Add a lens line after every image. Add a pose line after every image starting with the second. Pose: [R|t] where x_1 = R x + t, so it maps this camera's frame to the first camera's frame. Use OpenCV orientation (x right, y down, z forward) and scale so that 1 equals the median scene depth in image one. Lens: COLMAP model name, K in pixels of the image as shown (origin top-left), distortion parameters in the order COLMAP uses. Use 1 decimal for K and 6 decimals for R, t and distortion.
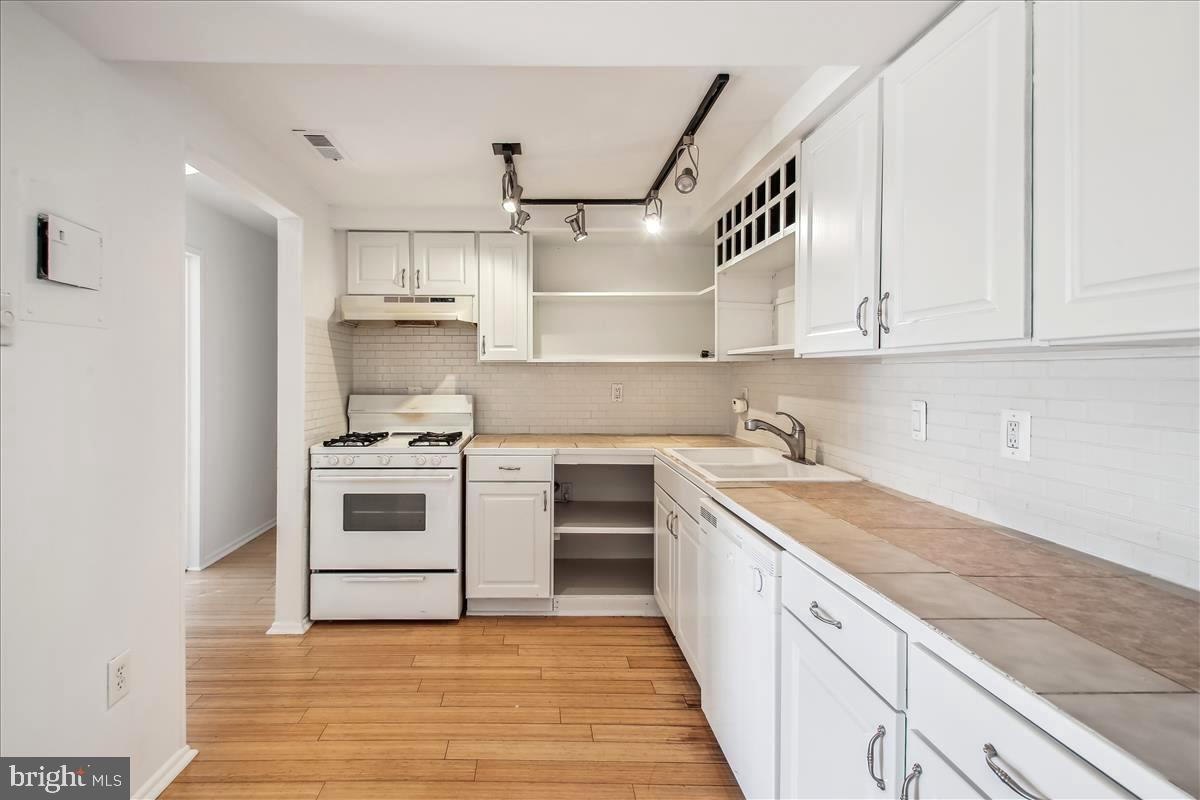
lens RADIAL K [[543.6, 0, 541.5], [0, 543.6, 376.2], [0, 0, 1]] dist [0.001641, -0.003817]
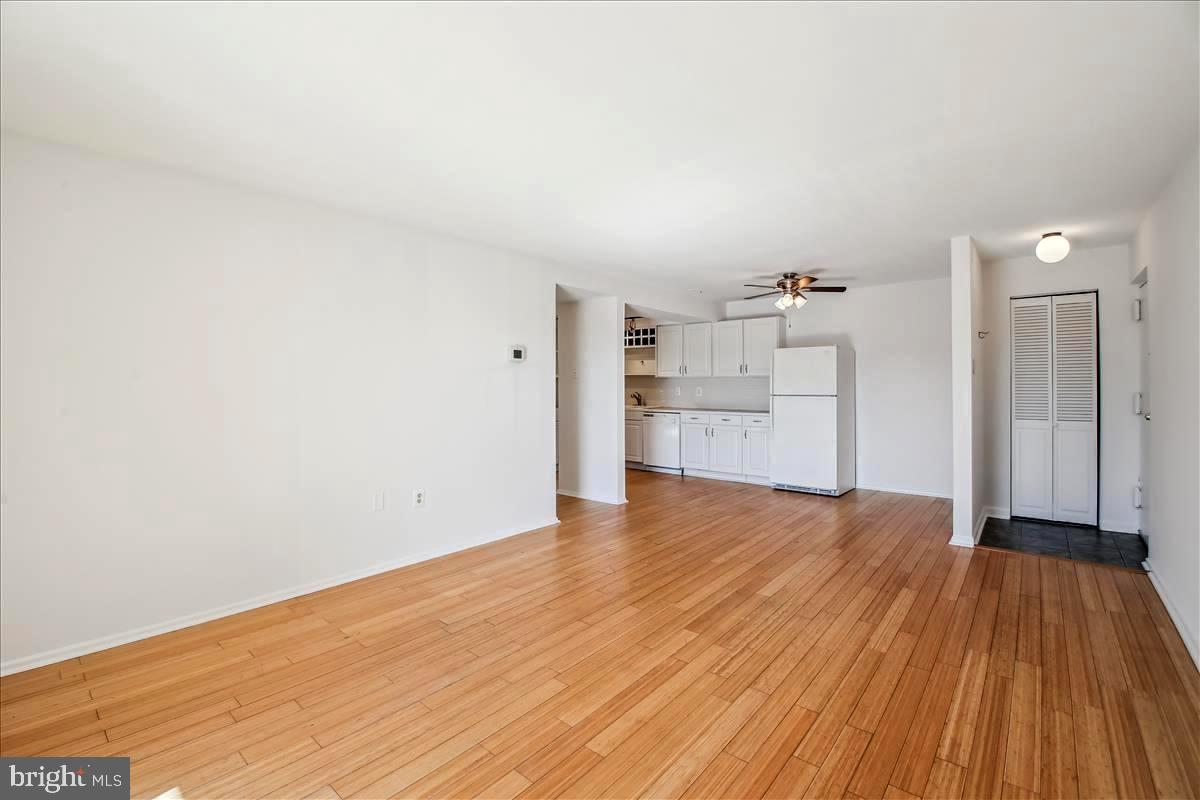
lens RADIAL K [[543.6, 0, 588.5], [0, 543.6, 375.7], [0, 0, 1]] dist [0.001641, -0.003817]
pose [[0.647944, 0.000675, 0.761688, -2.099487], [0.009268, 0.999919, -0.008770, -0.009727], [-0.761631, 0.012742, 0.647885, -0.902090]]
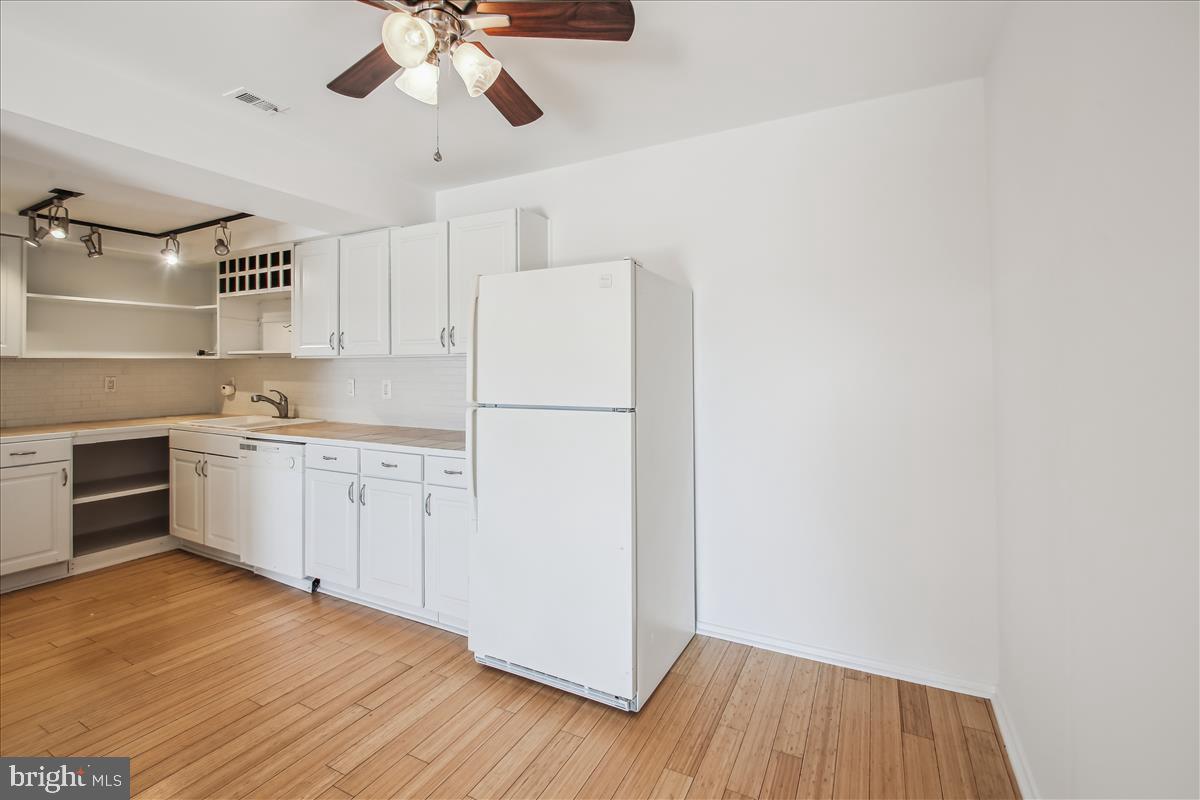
lens RADIAL K [[543.6, 0, 584.0], [0, 543.6, 359.9], [0, 0, 1]] dist [0.001641, -0.003817]
pose [[0.479193, 0.004273, 0.877699, -0.481664], [0.011077, 0.999879, -0.010916, 0.002413], [-0.877640, 0.014953, 0.479087, -0.542439]]
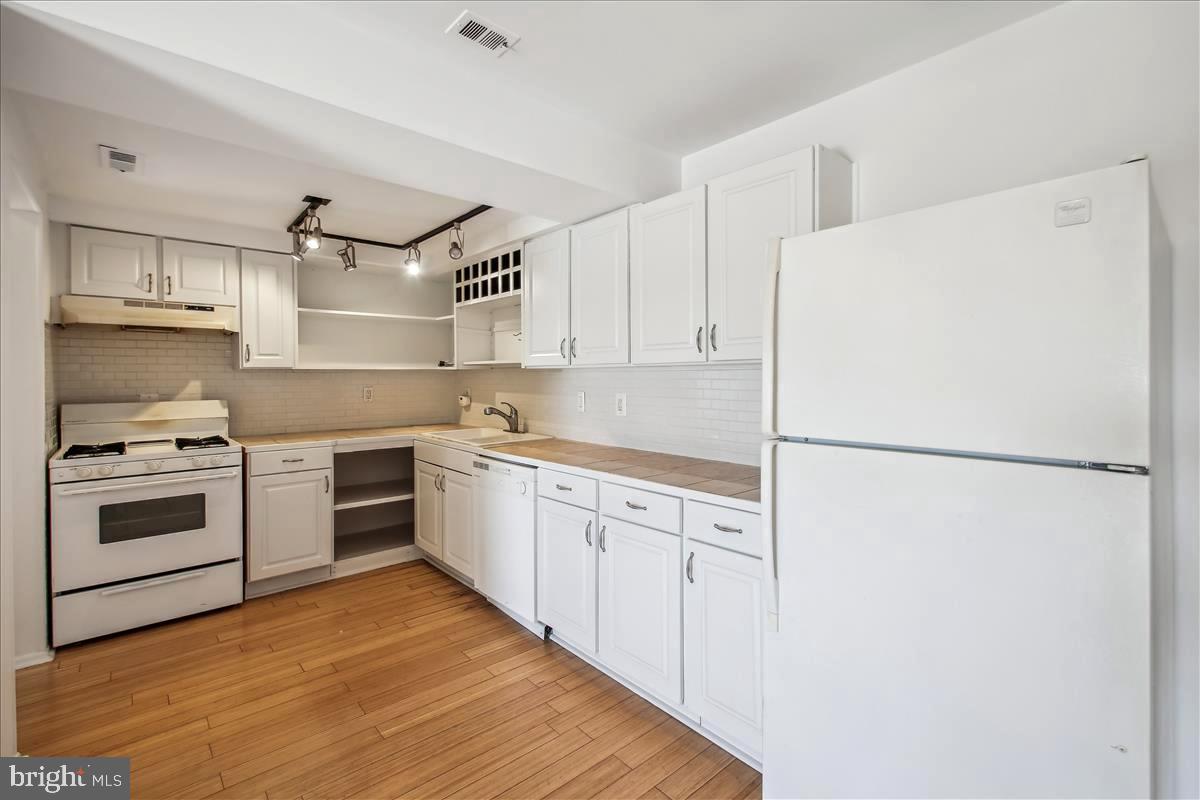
lens RADIAL K [[543.6, 0, 585.5], [0, 543.6, 374.9], [0, 0, 1]] dist [0.001641, -0.003817]
pose [[0.765994, -0.003414, 0.642839, -0.329526], [0.009811, 0.999932, -0.006381, -0.000476], [-0.642773, 0.011195, 0.765975, -0.300265]]
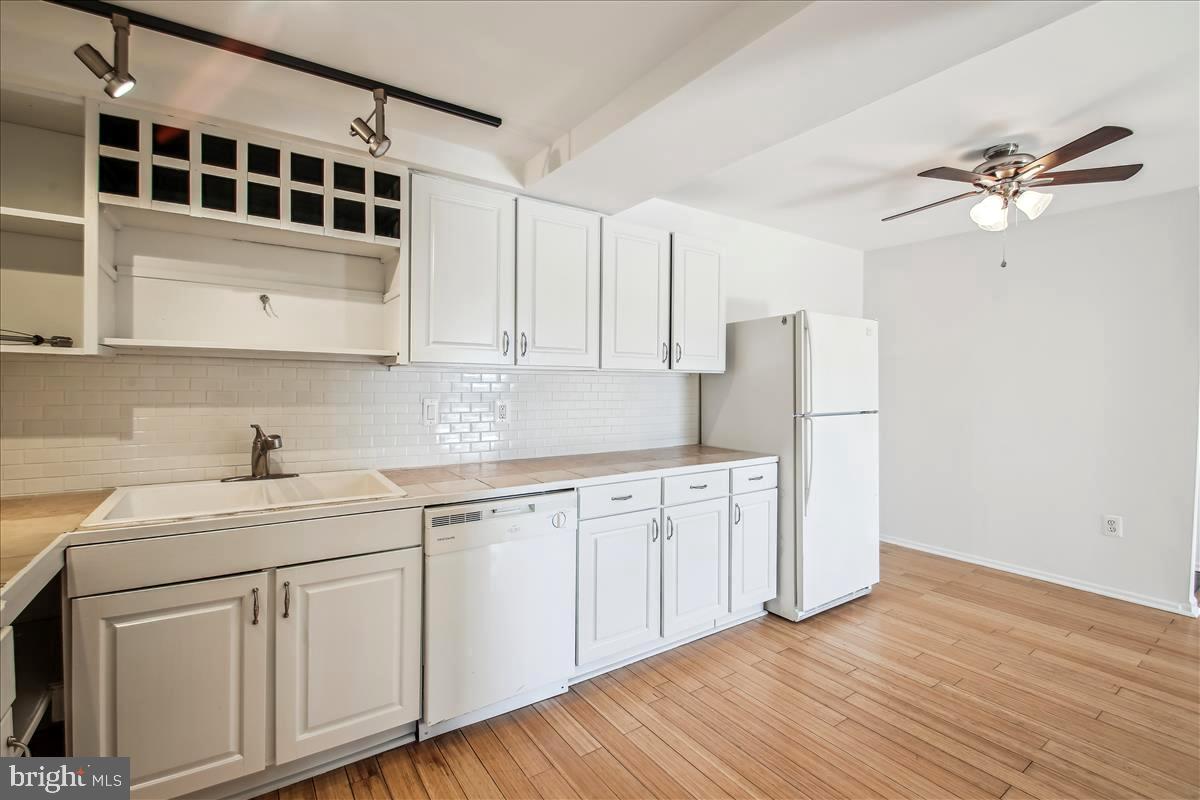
lens RADIAL K [[543.6, 0, 595.1], [0, 543.6, 390.2], [0, 0, 1]] dist [0.001641, -0.003817]
pose [[-0.567144, -0.025449, 0.823225, -0.451493], [-0.008198, 0.999647, 0.025255, -0.009425], [-0.823578, 0.007575, -0.567153, 0.899084]]
